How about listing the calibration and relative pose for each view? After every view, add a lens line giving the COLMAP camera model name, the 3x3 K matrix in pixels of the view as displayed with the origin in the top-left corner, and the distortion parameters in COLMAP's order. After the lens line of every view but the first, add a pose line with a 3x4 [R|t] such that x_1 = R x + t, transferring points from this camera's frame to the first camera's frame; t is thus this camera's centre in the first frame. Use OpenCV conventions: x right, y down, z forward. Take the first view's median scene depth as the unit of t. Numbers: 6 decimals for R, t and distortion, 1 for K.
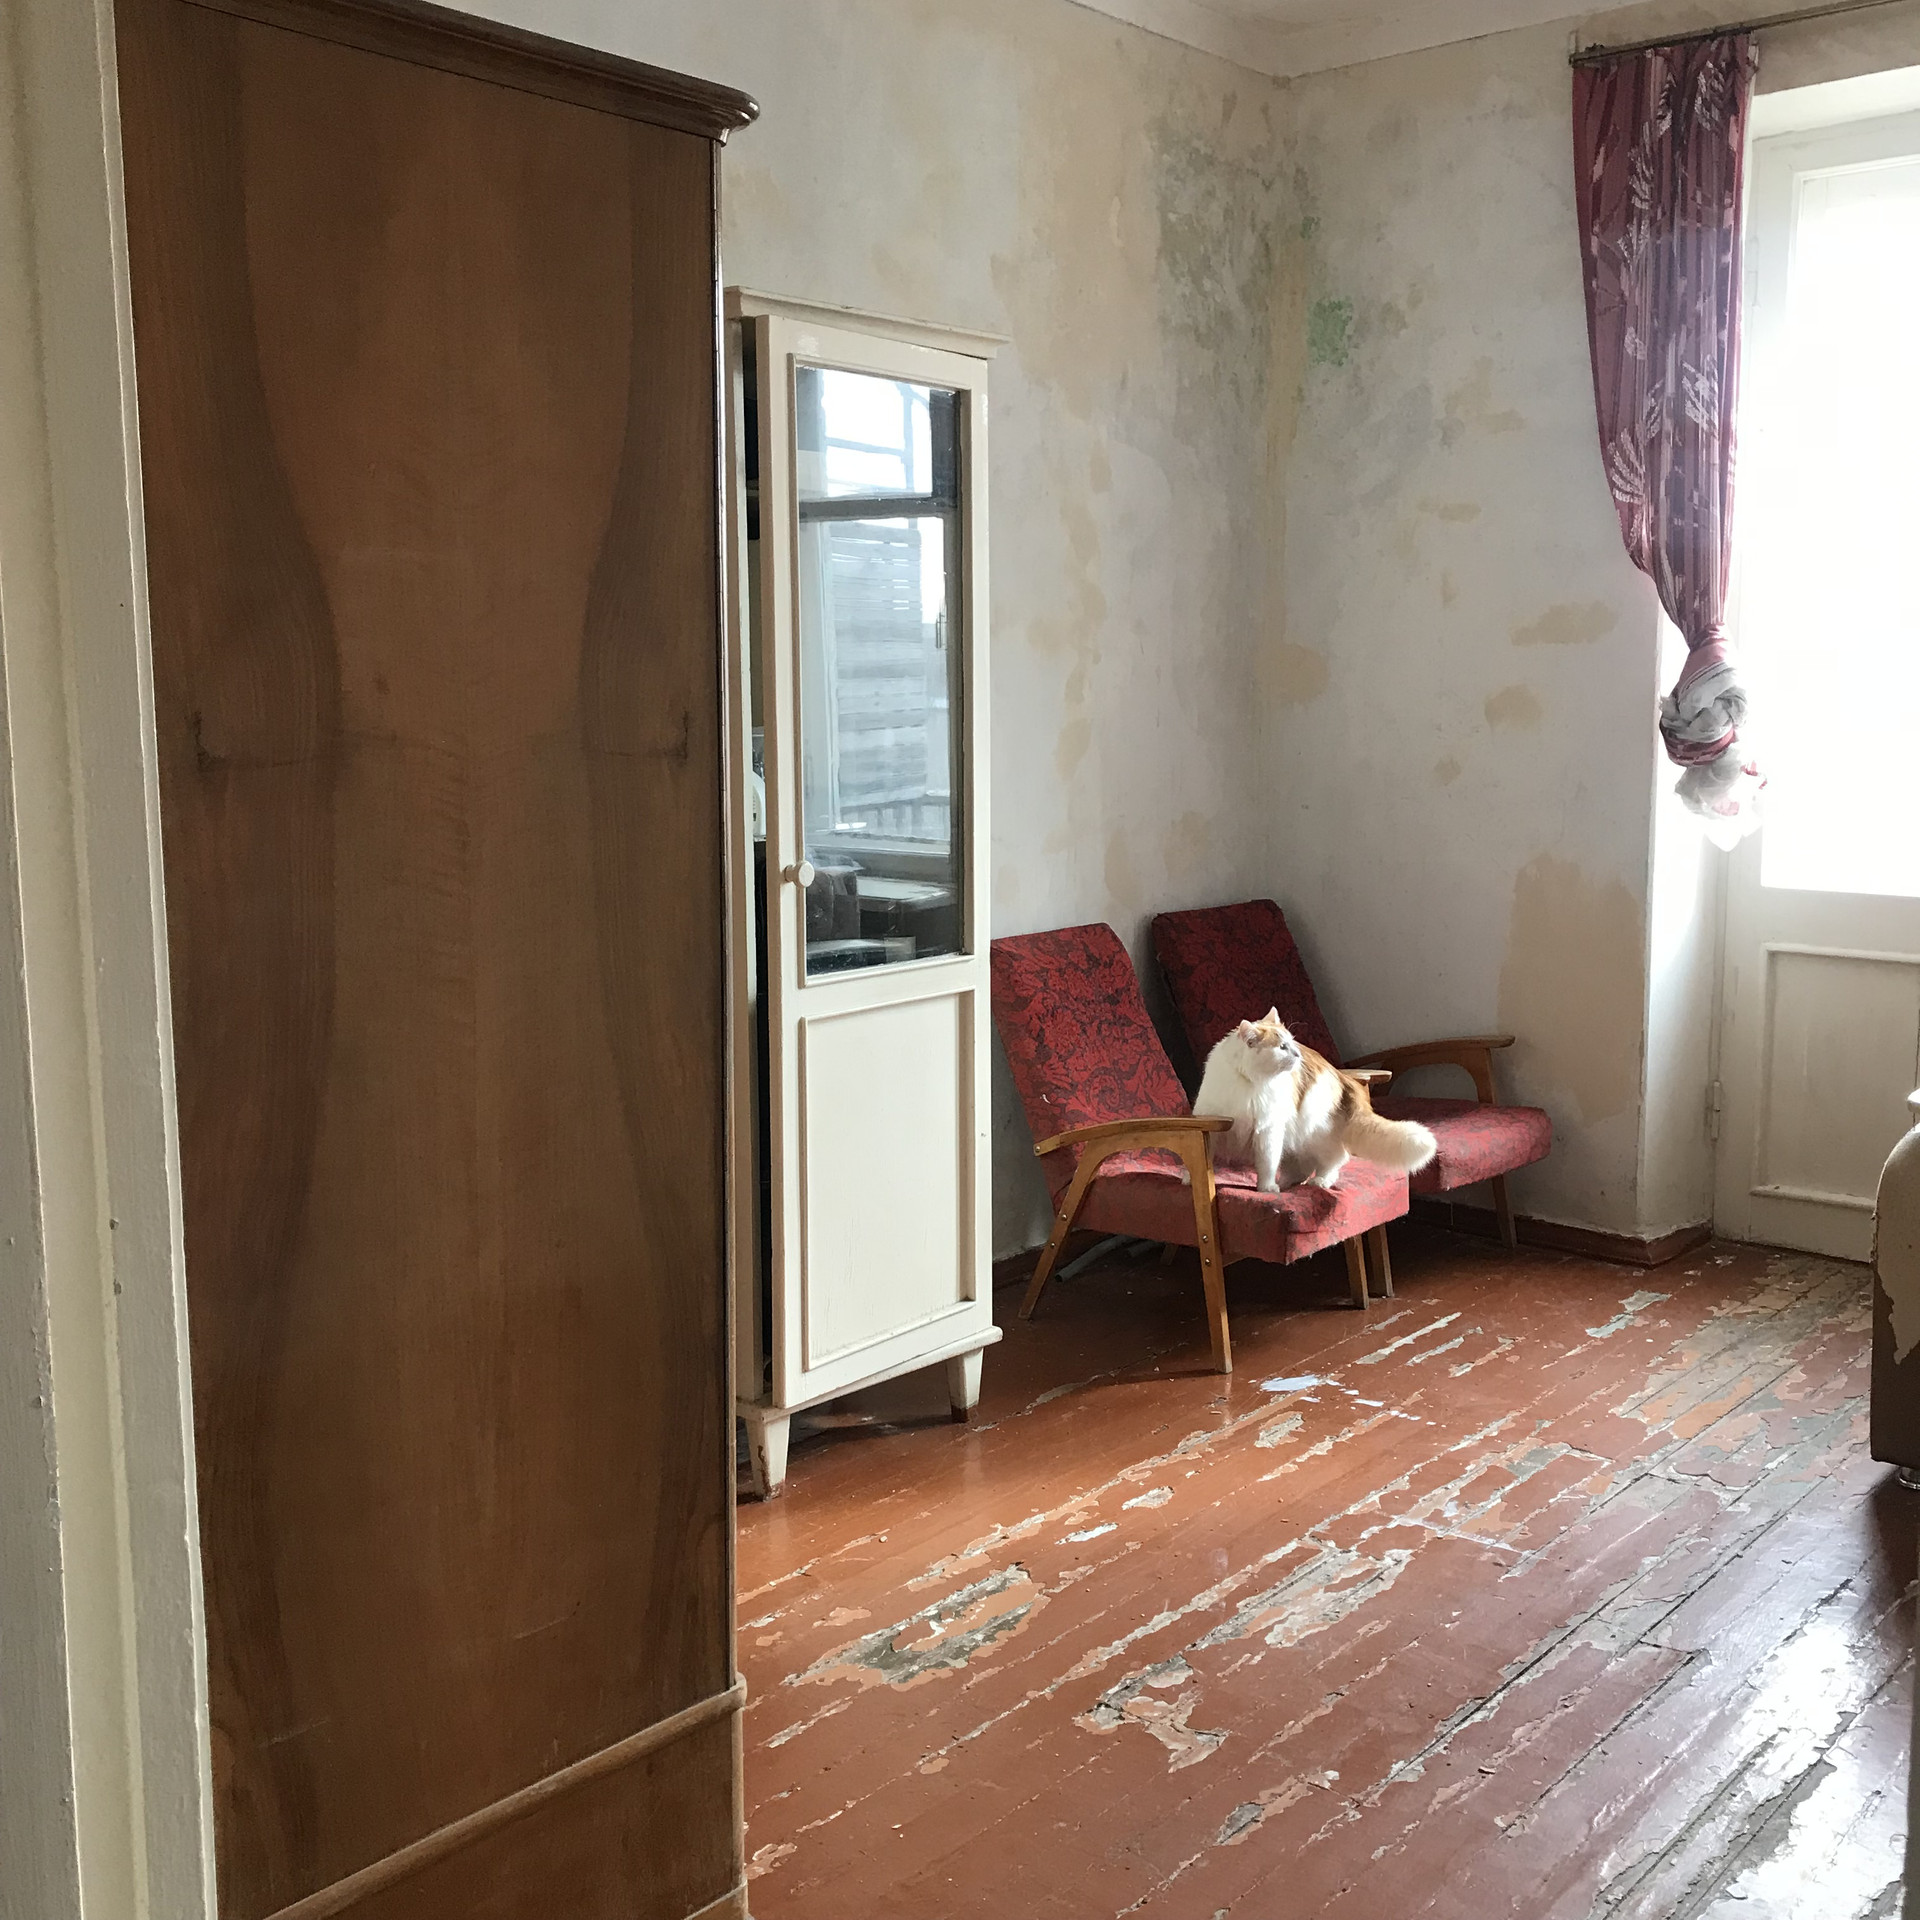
lens RADIAL K [[2316.5, 0, 960.0], [0, 2316.5, 960.0], [0, 0, 1]] dist [0.191569, -0.031587]
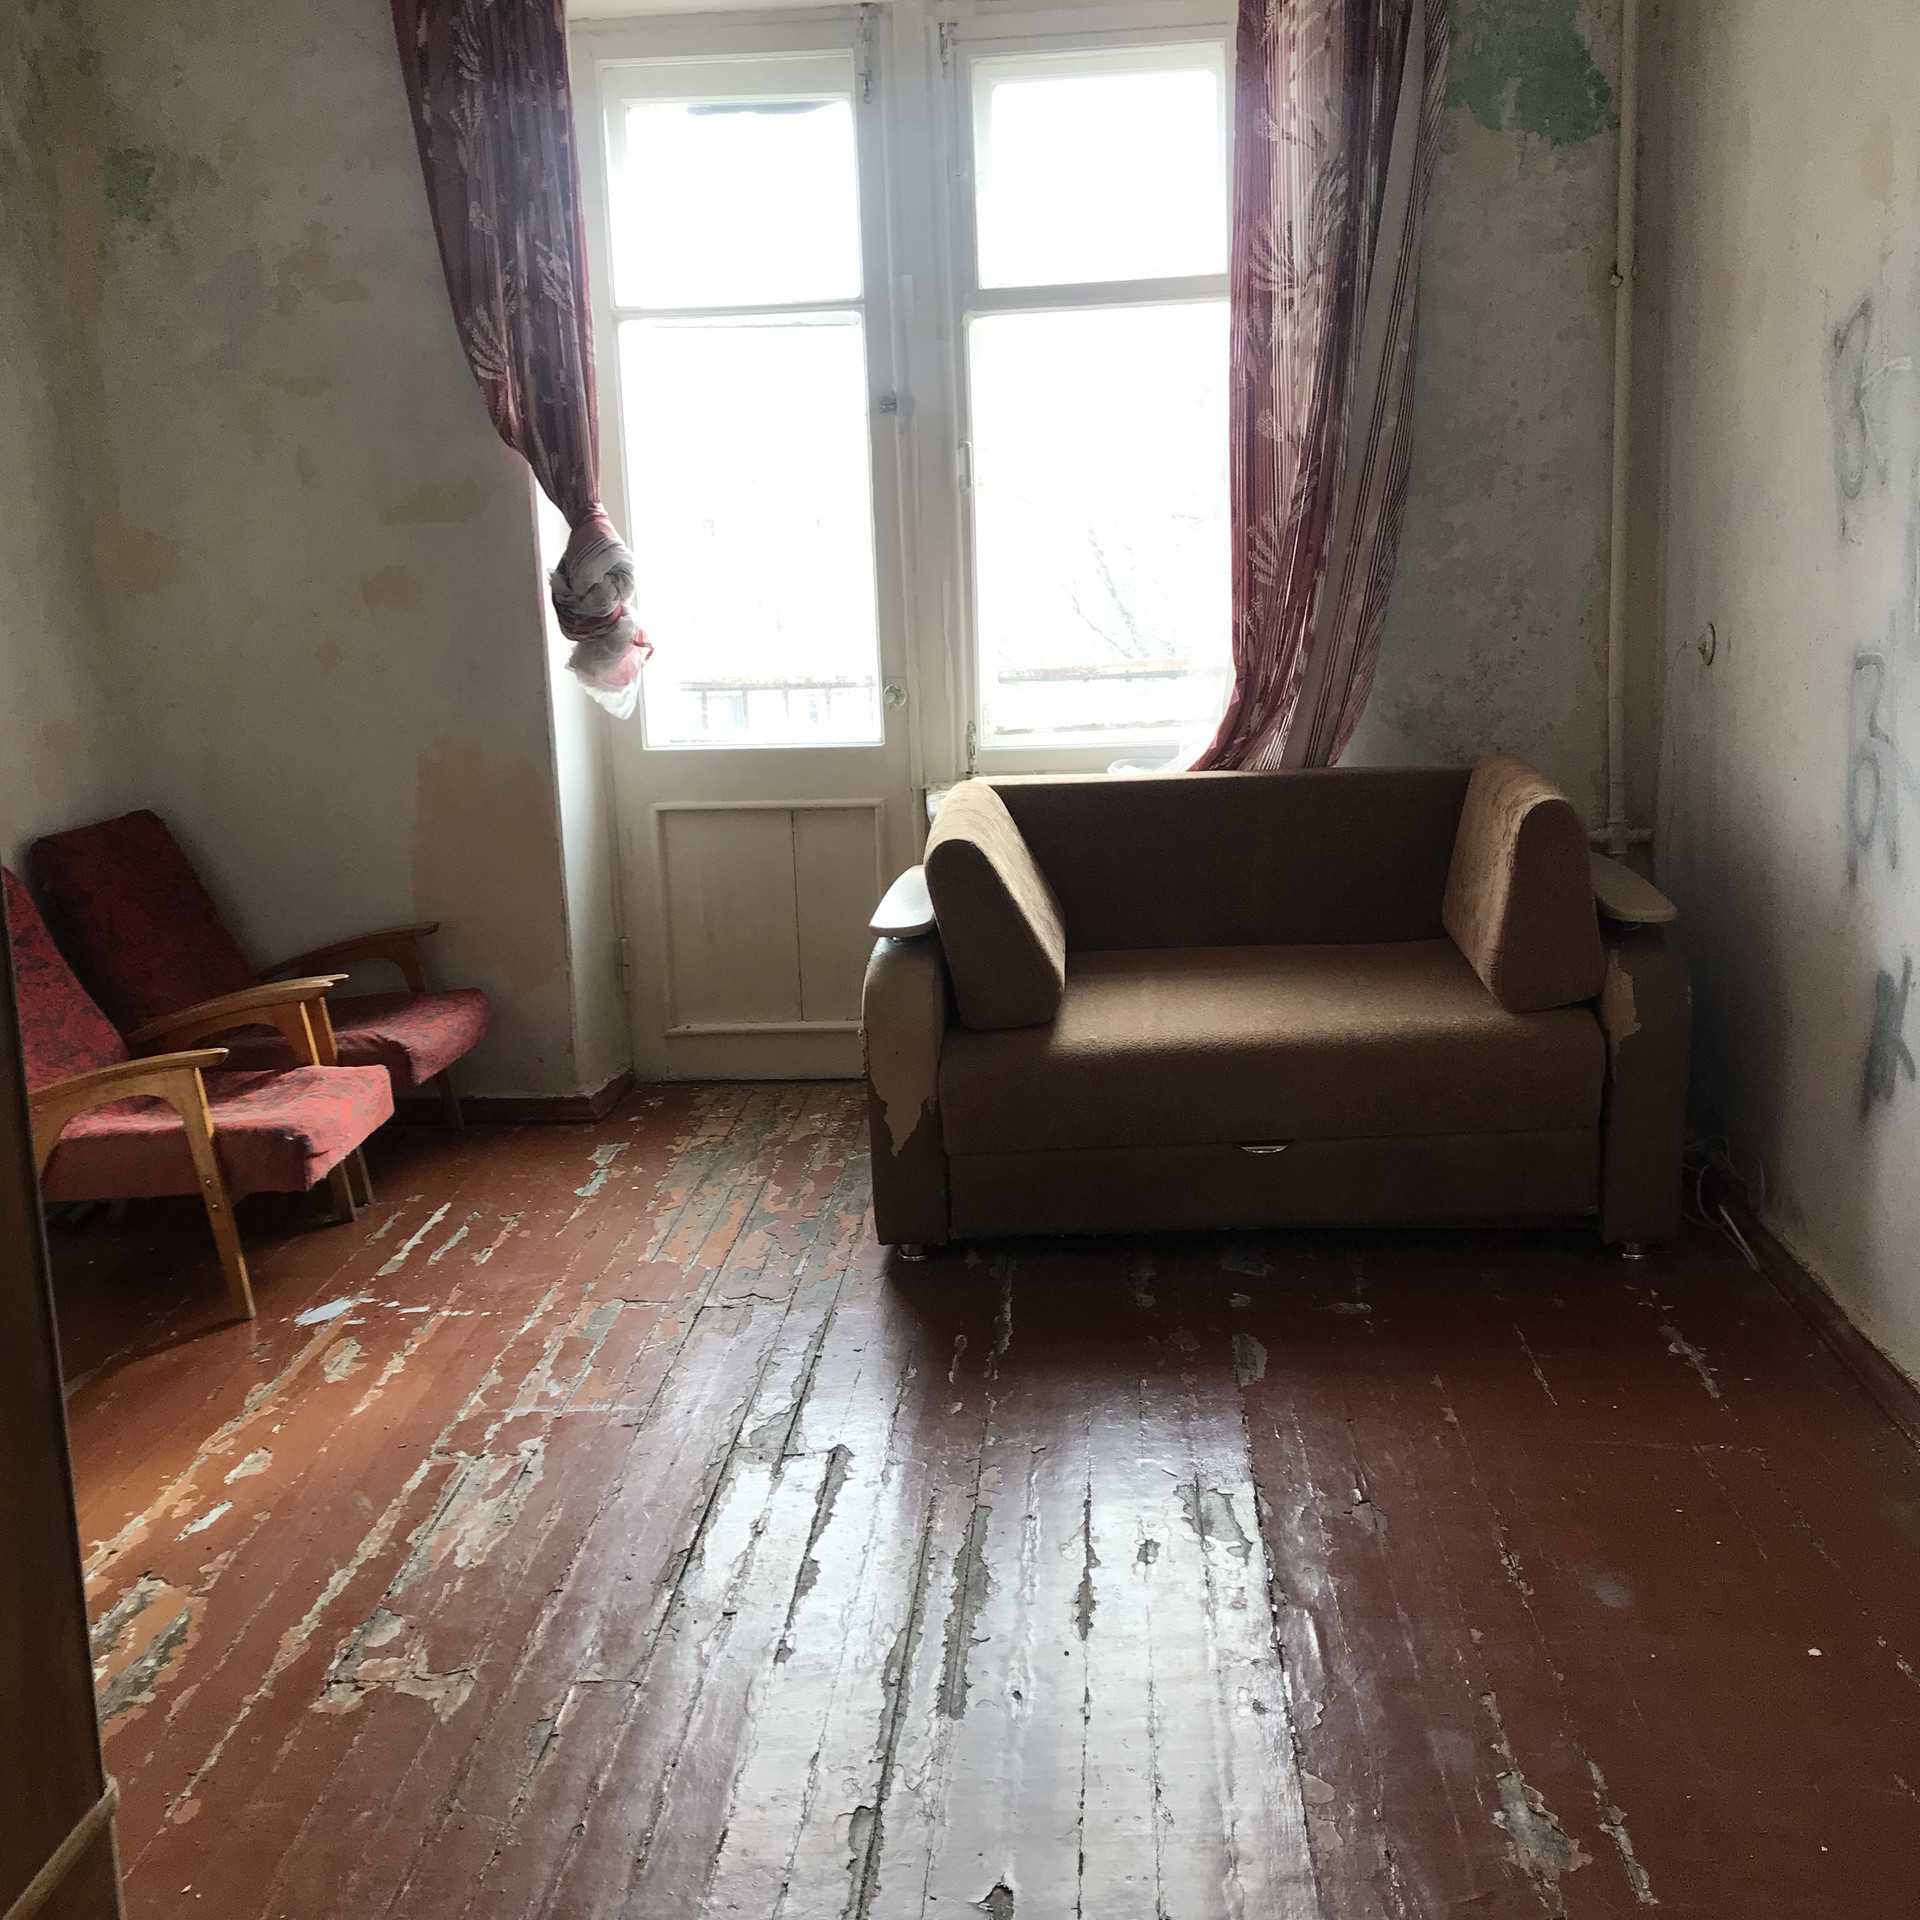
lens RADIAL K [[2299.7, 0, 960.0], [0, 2299.7, 960.0], [0, 0, 1]] dist [0.208823, -0.179831]
pose [[0.832123, -0.147459, 0.534629, -0.132873], [0.119424, 0.989032, 0.086913, -0.013093], [-0.541581, -0.008475, 0.840606, 0.056734]]
